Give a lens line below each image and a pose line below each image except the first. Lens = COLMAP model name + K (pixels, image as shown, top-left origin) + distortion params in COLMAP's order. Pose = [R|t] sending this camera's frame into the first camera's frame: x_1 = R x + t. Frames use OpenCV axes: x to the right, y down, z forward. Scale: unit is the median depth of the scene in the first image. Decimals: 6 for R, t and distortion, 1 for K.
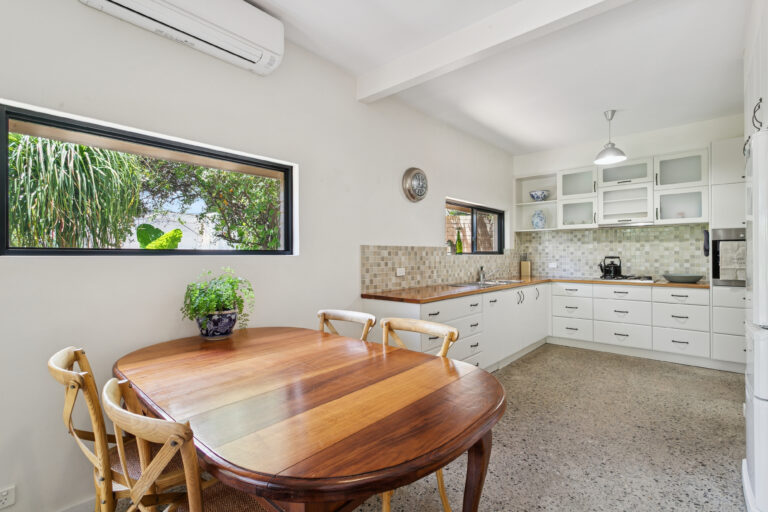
lens RADIAL K [[358.1, 0, 384.0], [0, 358.1, 256.0], [0, 0, 1]] dist [-0.000738, -0.000042]
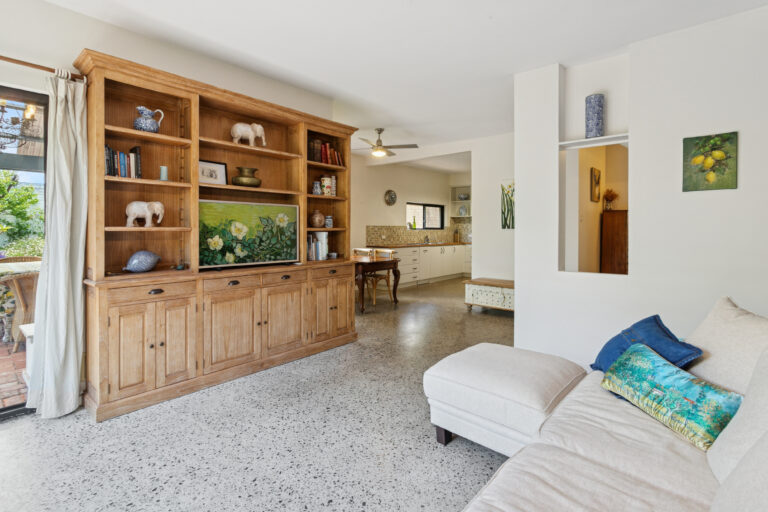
lens RADIAL K [[358.1, 0, 384.0], [0, 358.1, 256.0], [0, 0, 1]] dist [-0.000738, -0.000042]
pose [[0.999924, 0.005434, 0.011085, 0.018917], [-0.006206, 0.997468, 0.070845, 0.001864], [-0.010672, -0.070908, 0.997426, -0.961059]]
